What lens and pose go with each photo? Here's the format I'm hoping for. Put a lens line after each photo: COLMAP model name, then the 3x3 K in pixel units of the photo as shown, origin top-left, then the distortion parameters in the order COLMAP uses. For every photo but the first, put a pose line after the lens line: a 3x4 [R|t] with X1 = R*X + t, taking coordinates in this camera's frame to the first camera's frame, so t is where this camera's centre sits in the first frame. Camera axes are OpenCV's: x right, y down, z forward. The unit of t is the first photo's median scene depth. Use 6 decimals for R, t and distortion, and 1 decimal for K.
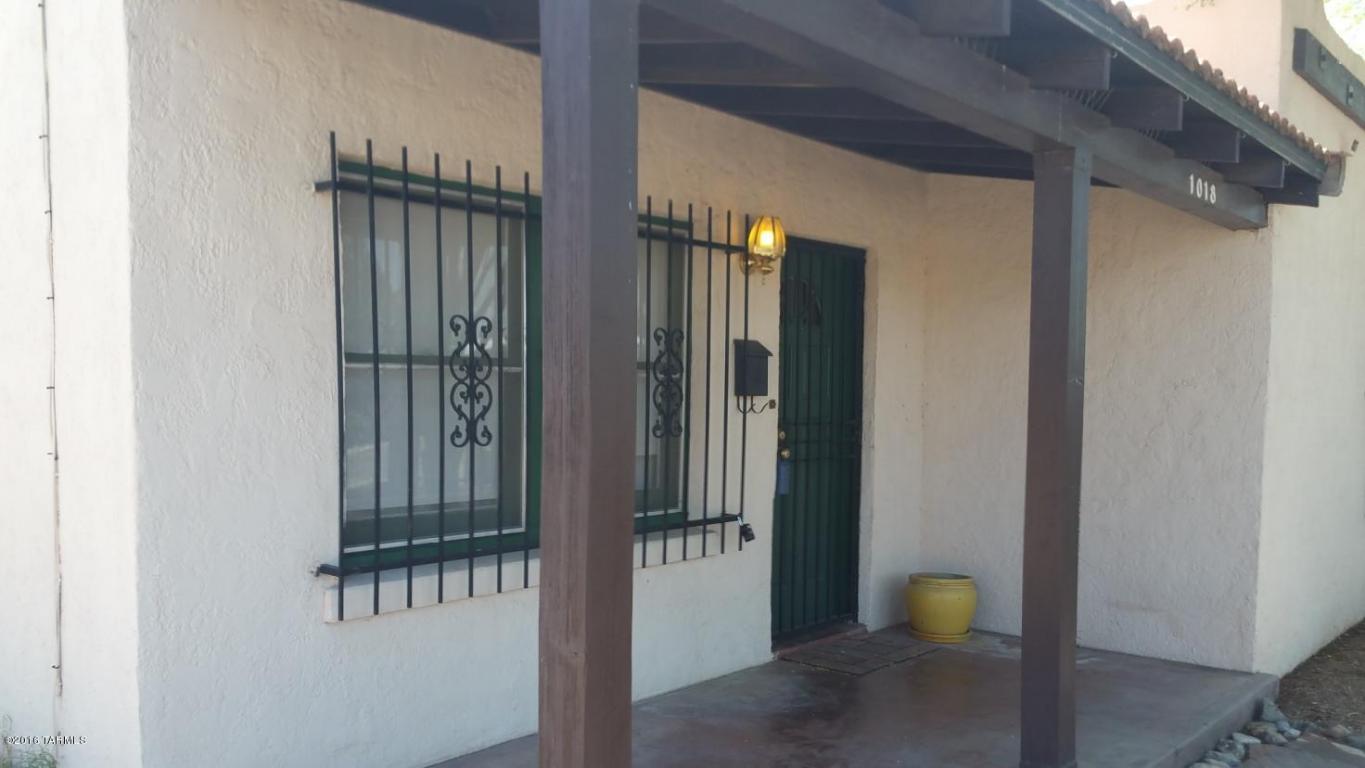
lens RADIAL K [[1093.0, 0, 677.2], [0, 1093.0, 433.8], [0, 0, 1]] dist [0.095625, -0.137212]
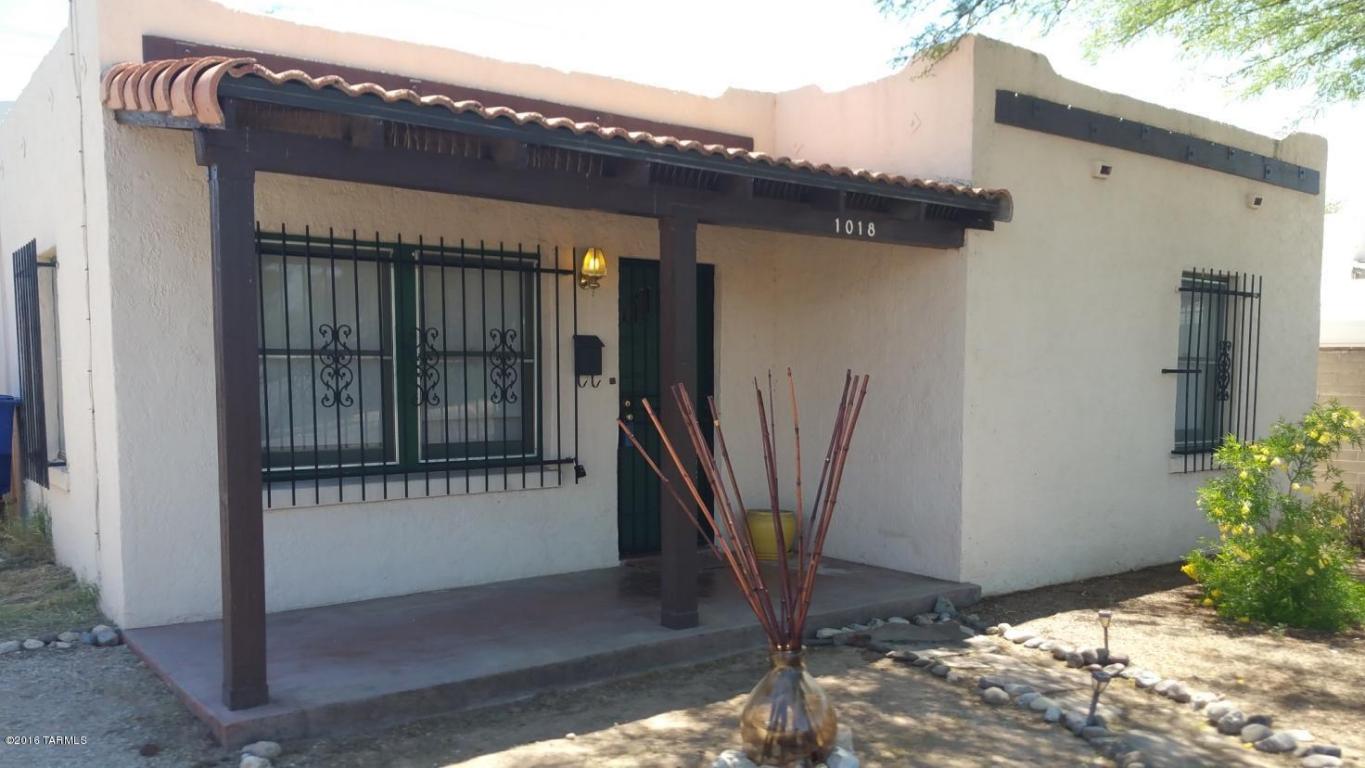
lens RADIAL K [[1093.0, 0, 712.9], [0, 1093.0, 430.2], [0, 0, 1]] dist [0.095625, -0.137212]
pose [[0.981057, 0.004170, -0.193673, 0.547999], [-0.001922, 0.999929, 0.011796, 0.021211], [0.193709, -0.011200, 0.980995, -0.388425]]
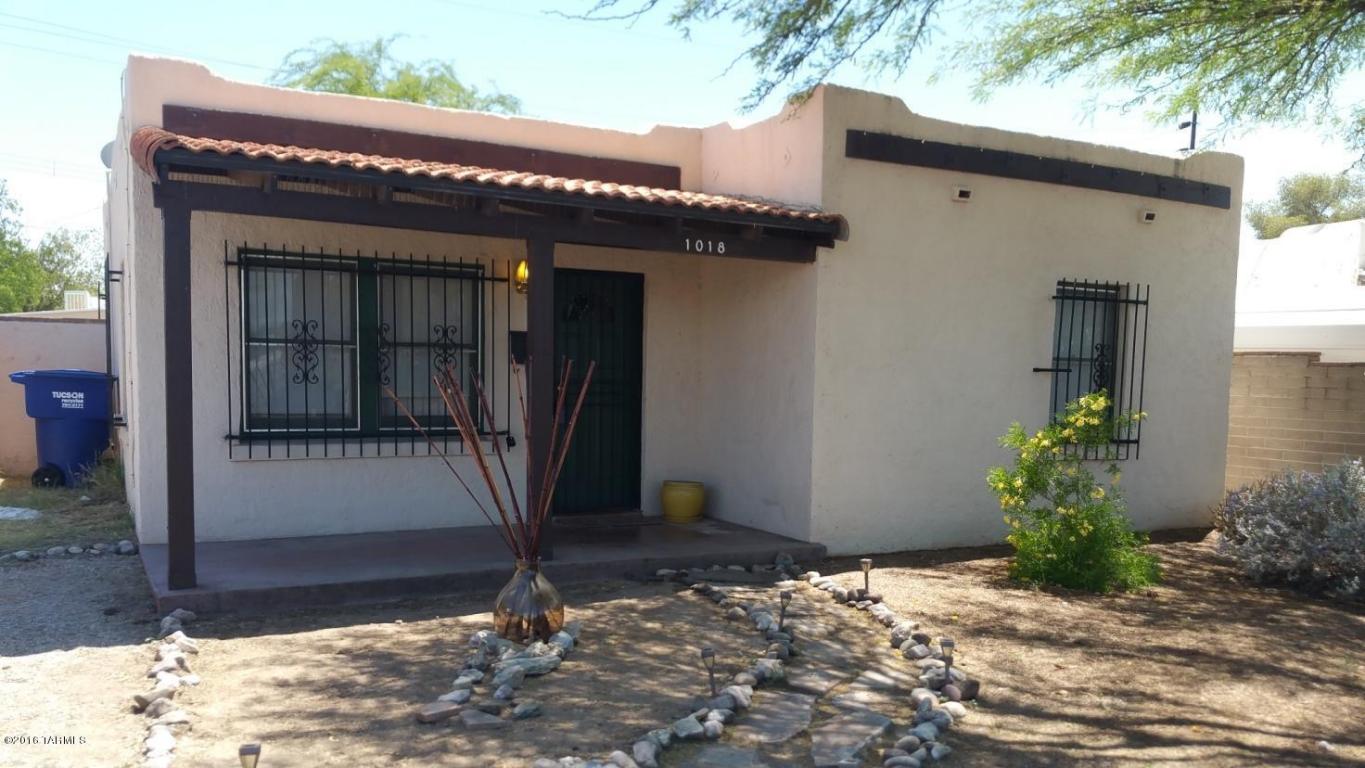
lens RADIAL K [[1093.0, 0, 698.0], [0, 1093.0, 428.9], [0, 0, 1]] dist [0.095625, -0.137212]
pose [[0.940346, 0.028132, -0.339055, 1.013713], [-0.025420, 0.999599, 0.012439, 0.043554], [0.339269, -0.003078, 0.940684, -0.589714]]
